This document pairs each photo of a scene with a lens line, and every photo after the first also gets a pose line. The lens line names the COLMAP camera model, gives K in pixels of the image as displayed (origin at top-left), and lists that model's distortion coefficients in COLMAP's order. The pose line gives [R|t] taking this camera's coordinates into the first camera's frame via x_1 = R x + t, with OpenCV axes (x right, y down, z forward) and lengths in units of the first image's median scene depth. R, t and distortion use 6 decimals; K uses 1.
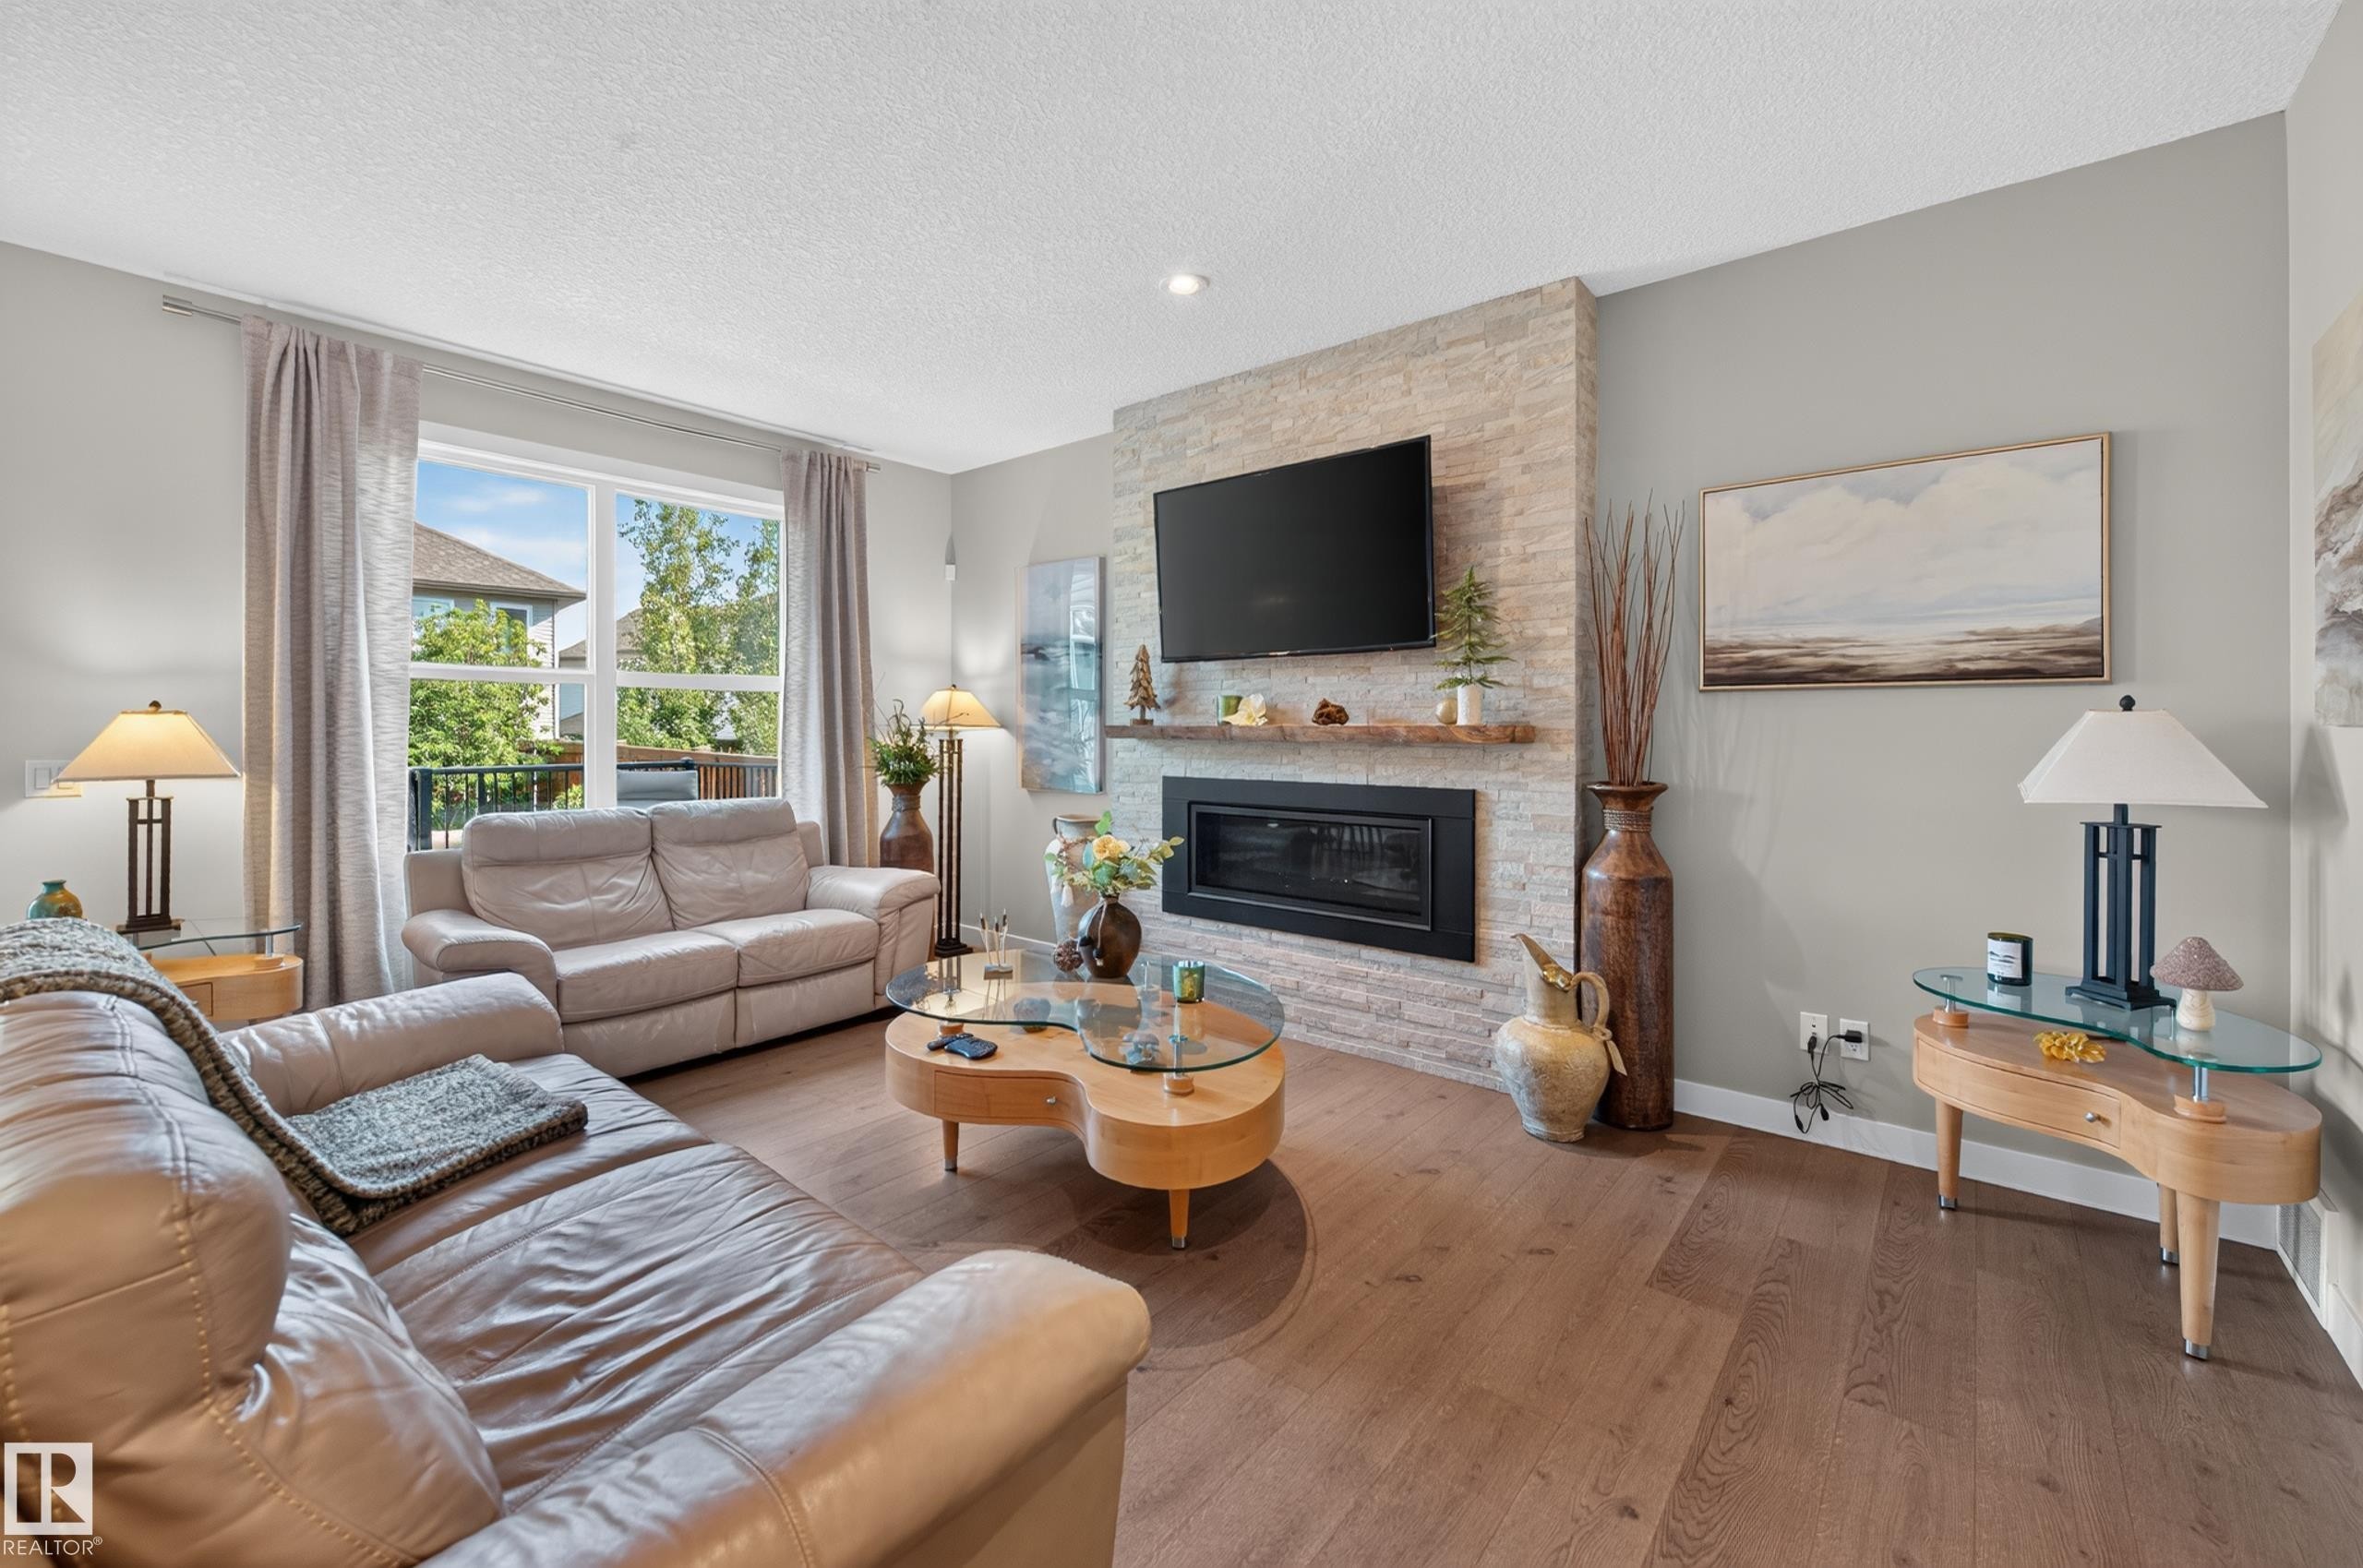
lens RADIAL K [[968.8, 0, 1178.8], [0, 968.8, 718.3], [0, 0, 1]] dist [-0.000736, 0.000155]
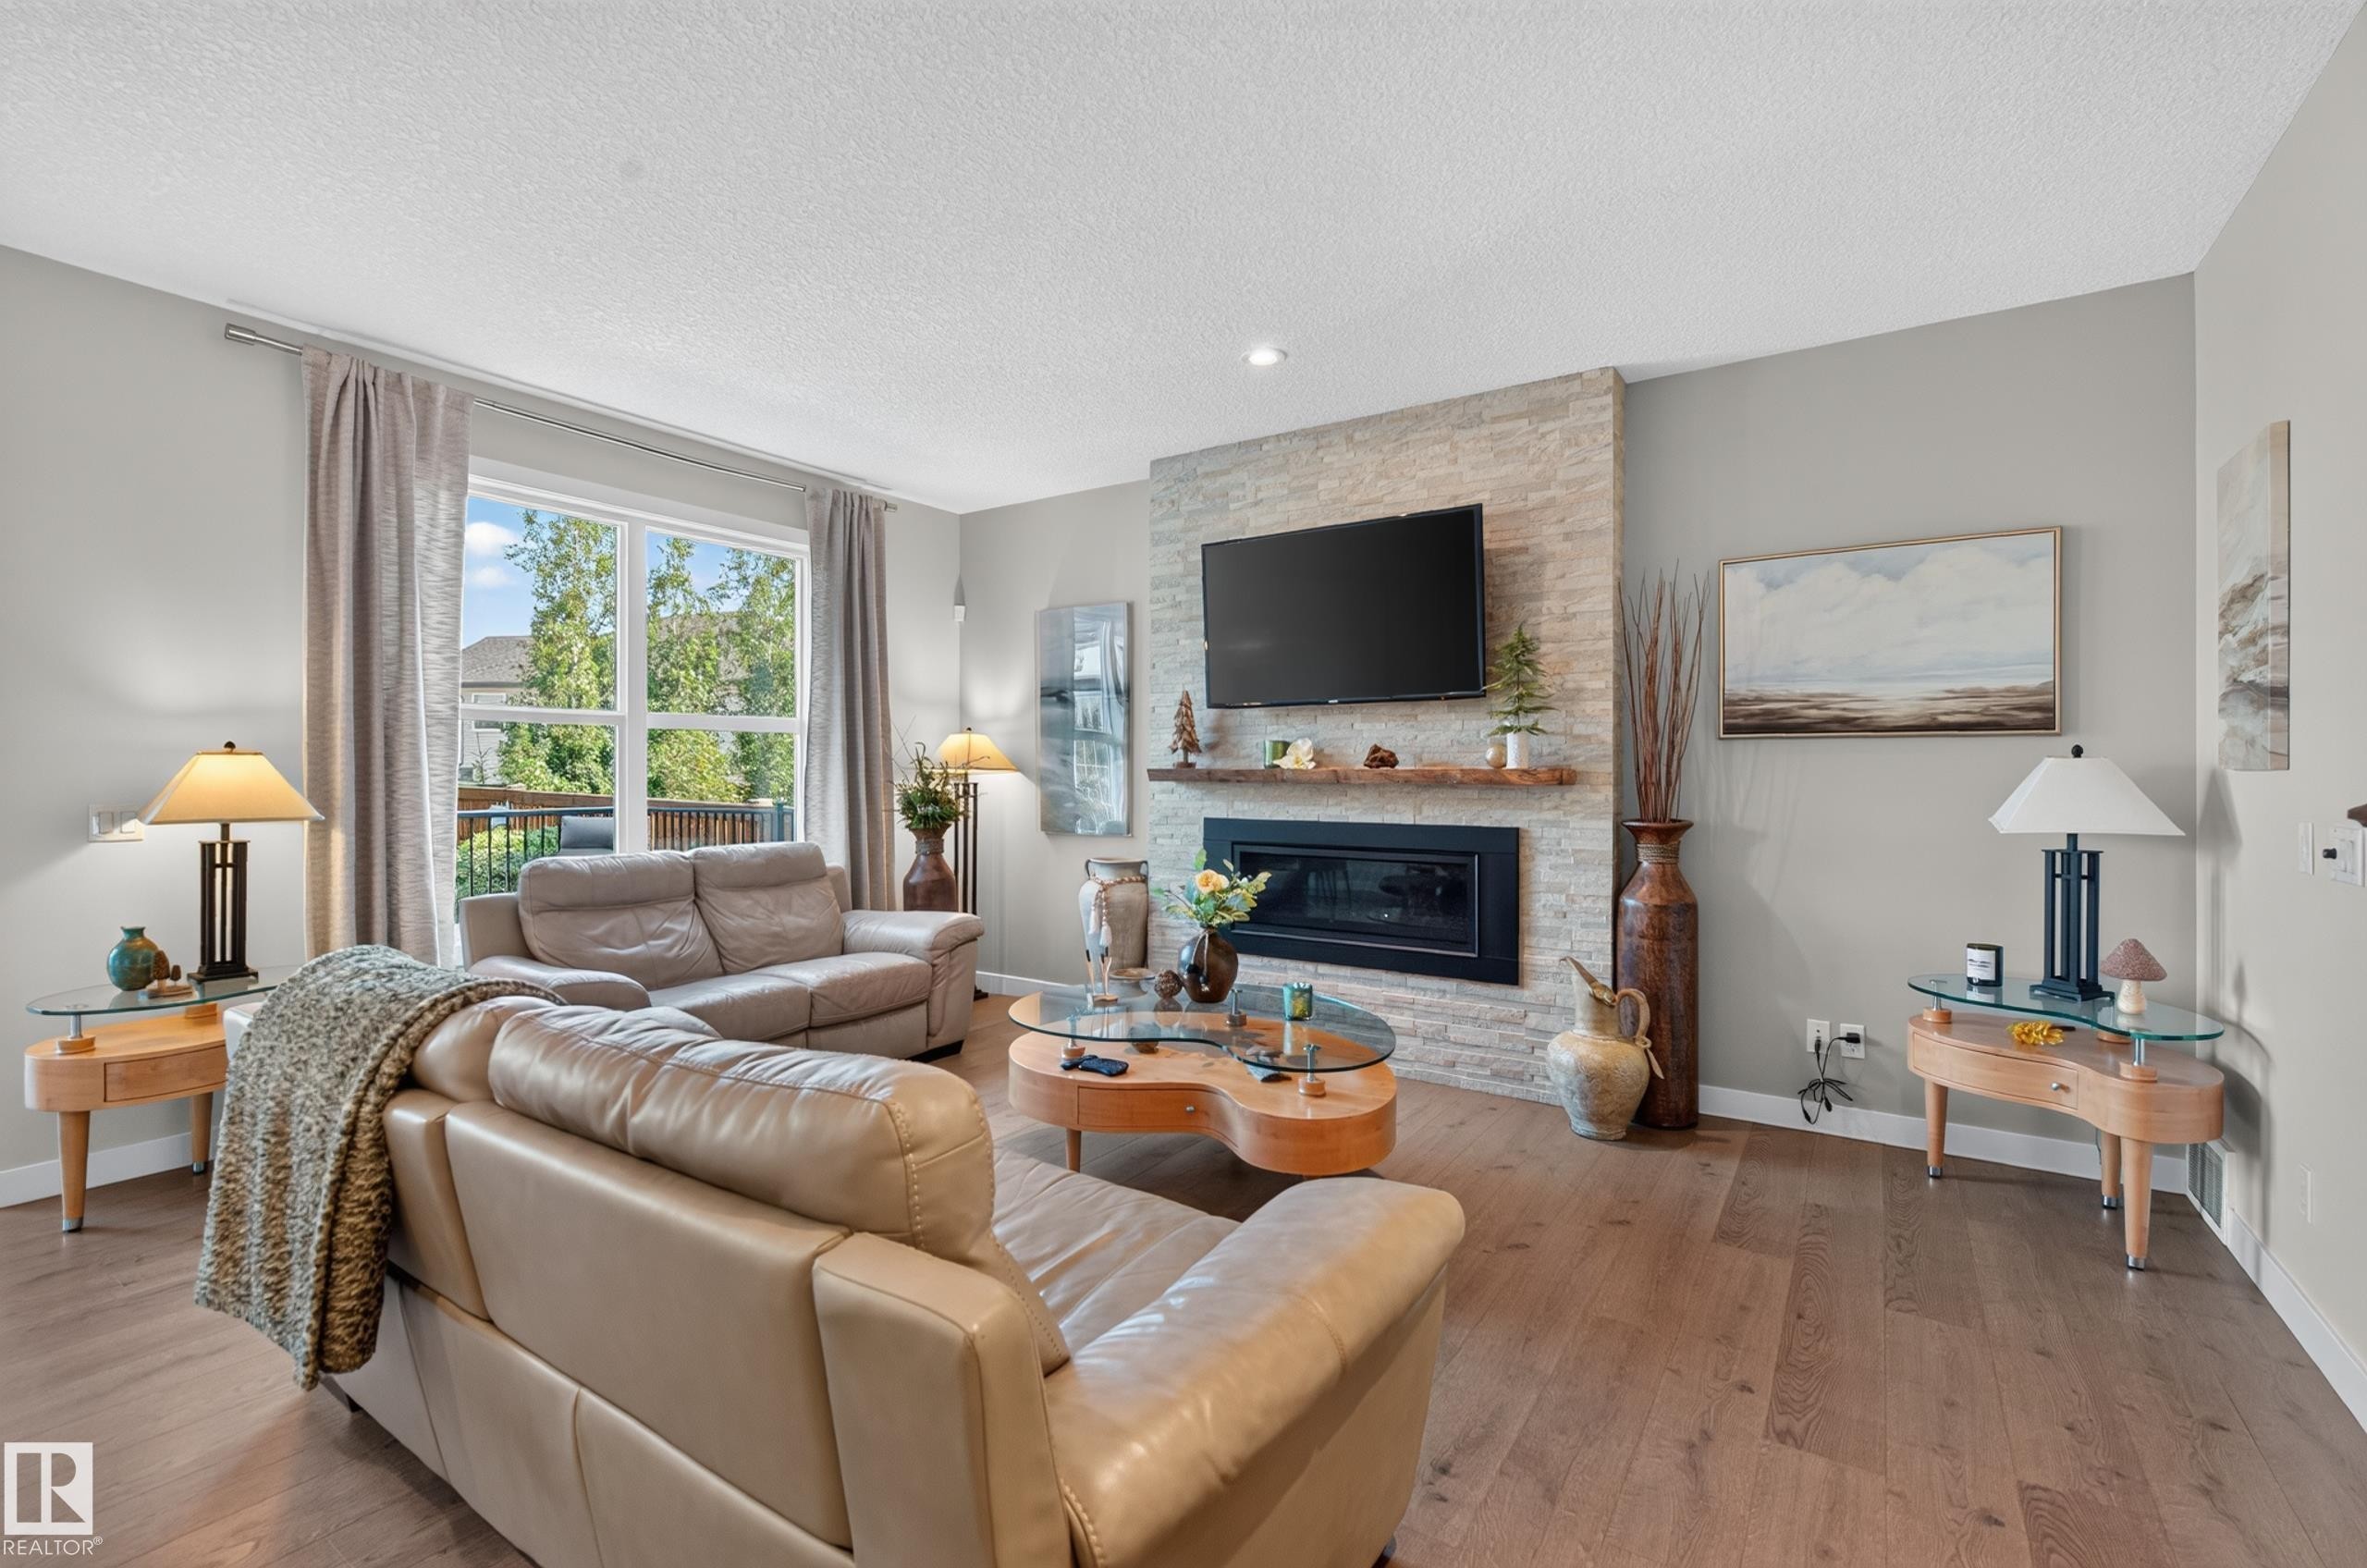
lens RADIAL K [[1043.4, 0, 1189.5], [0, 1043.4, 758.5], [0, 0, 1]] dist [0.000807, -0.000135]
pose [[0.994274, 0.002408, 0.106836, -0.194306], [-0.002052, 0.999992, -0.003436, 0.000247], [-0.106844, 0.003198, 0.994271, -0.134875]]
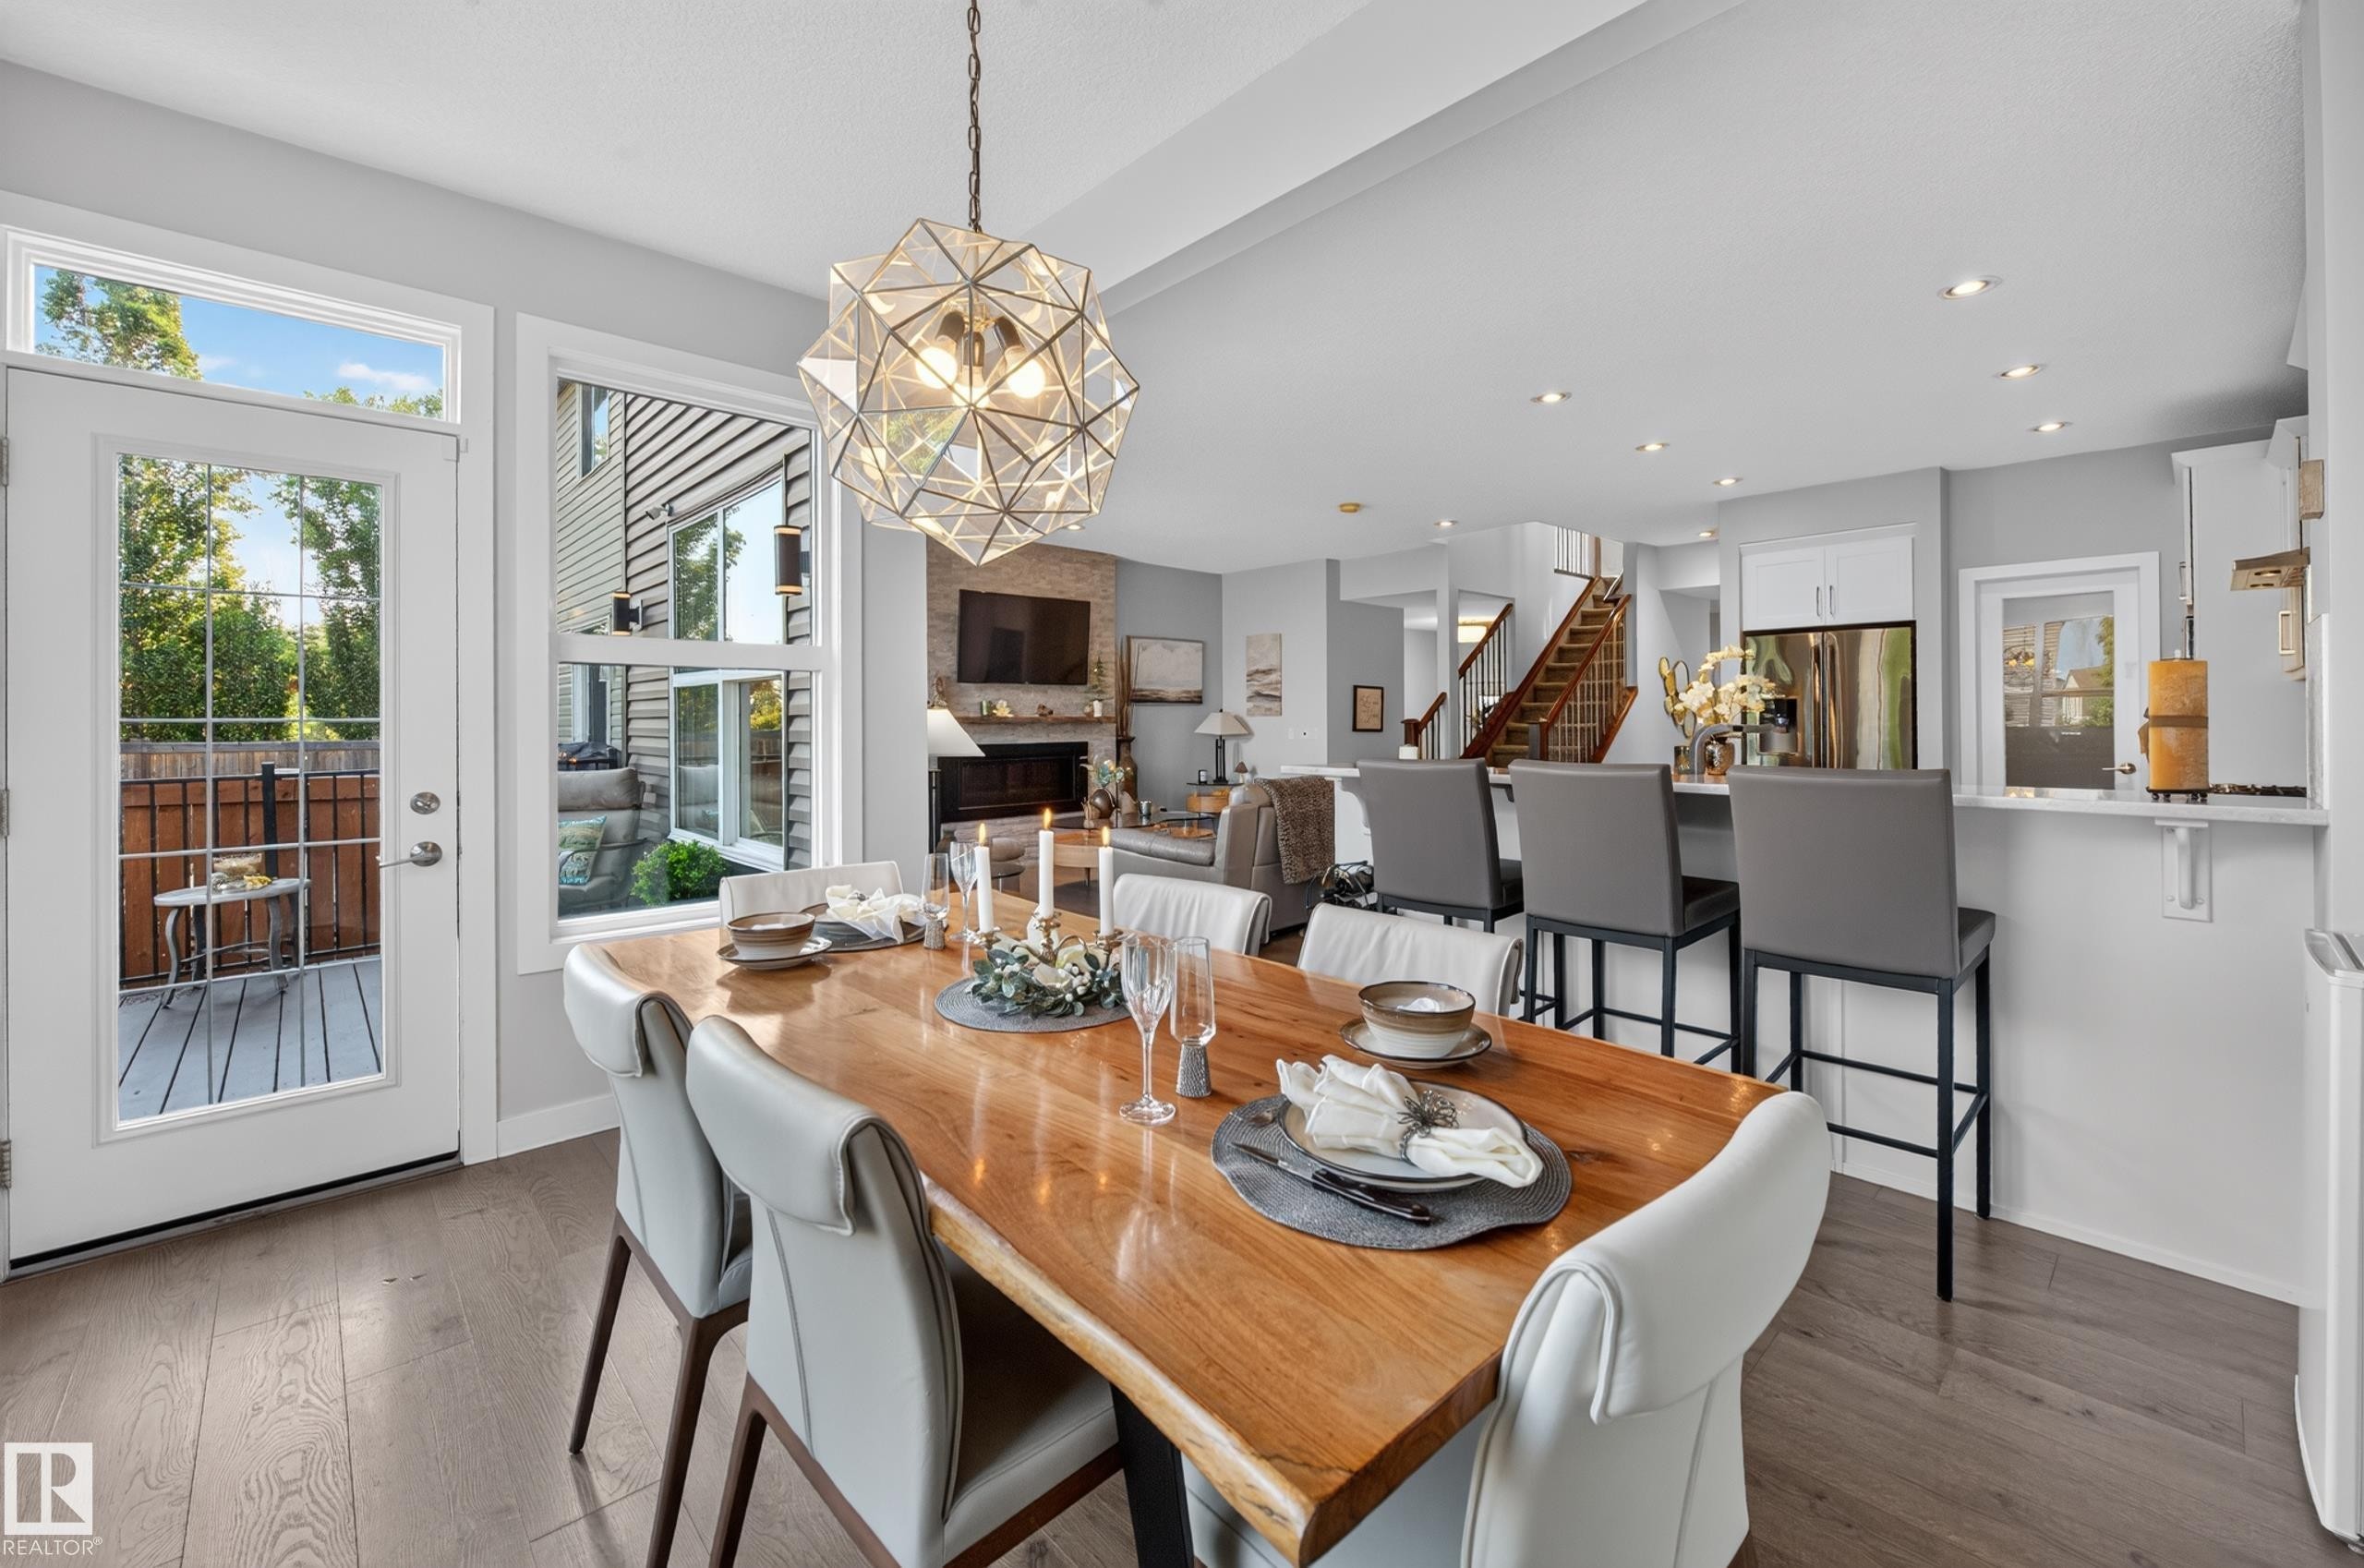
lens RADIAL K [[969.3, 0, 1179.3], [0, 969.3, 718.3], [0, 0, 1]] dist [-0.000736, 0.000155]
pose [[0.135668, -0.000131, 0.990754, -2.207951], [-0.000882, 1.000000, 0.000253, 0.011801], [-0.990754, -0.000909, 0.135668, 0.419846]]
